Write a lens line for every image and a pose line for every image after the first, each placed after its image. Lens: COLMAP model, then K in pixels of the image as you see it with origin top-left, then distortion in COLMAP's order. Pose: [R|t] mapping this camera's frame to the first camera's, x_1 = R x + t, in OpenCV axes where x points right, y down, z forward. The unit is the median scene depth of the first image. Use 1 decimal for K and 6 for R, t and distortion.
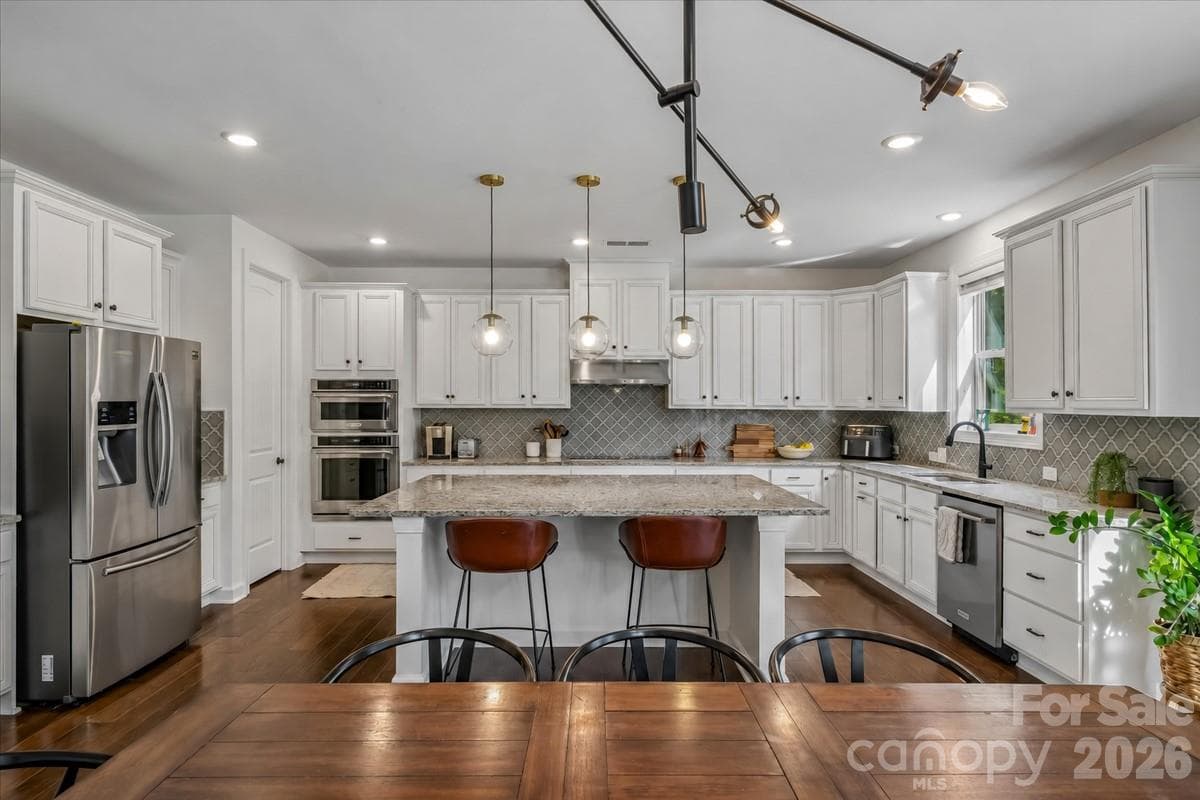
lens RADIAL K [[660.1, 0, 597.6], [0, 660.1, 404.1], [0, 0, 1]] dist [0.010992, -0.000836]
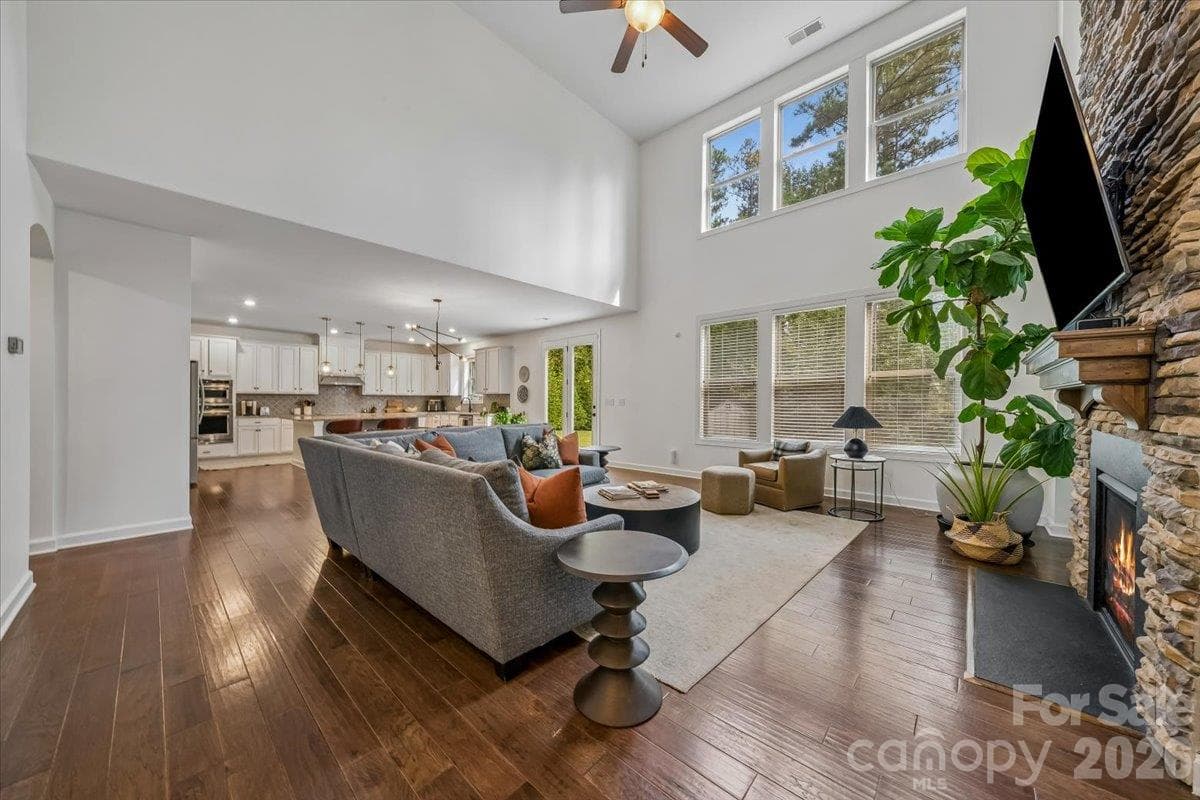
lens RADIAL K [[411.8, 0, 606.4], [0, 411.8, 394.3], [0, 0, 1]] dist [-0.002586, -0.000129]
pose [[0.672572, 0.009723, 0.739968, -0.480738], [0.004866, 0.999834, -0.017561, 0.042480], [-0.740016, 0.015412, 0.672413, -0.876966]]
